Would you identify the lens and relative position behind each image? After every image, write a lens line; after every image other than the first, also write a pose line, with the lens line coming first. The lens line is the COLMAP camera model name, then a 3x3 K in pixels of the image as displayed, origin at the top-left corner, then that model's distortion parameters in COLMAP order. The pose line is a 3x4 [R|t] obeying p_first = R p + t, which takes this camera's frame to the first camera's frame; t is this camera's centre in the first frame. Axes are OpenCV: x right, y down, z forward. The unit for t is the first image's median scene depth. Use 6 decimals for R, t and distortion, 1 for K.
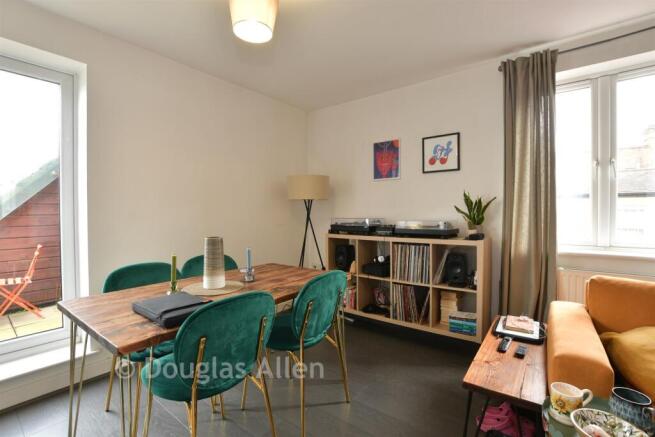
lens RADIAL K [[292.3, 0, 327.6], [0, 292.3, 217.6], [0, 0, 1]] dist [-0.018229, 0.001504]
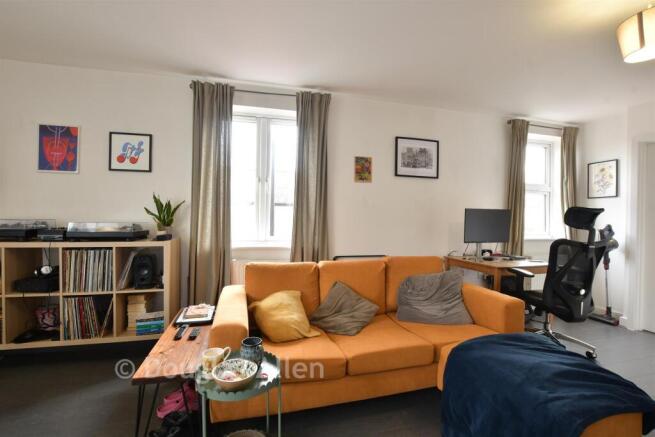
lens RADIAL K [[292.3, 0, 327.5], [0, 292.3, 217.8], [0, 0, 1]] dist [-0.018229, 0.001504]
pose [[0.635167, 0.010985, 0.772297, 0.073813], [-0.005595, 0.999938, -0.009622, 0.001399], [-0.772354, 0.001790, 0.635189, -0.120105]]
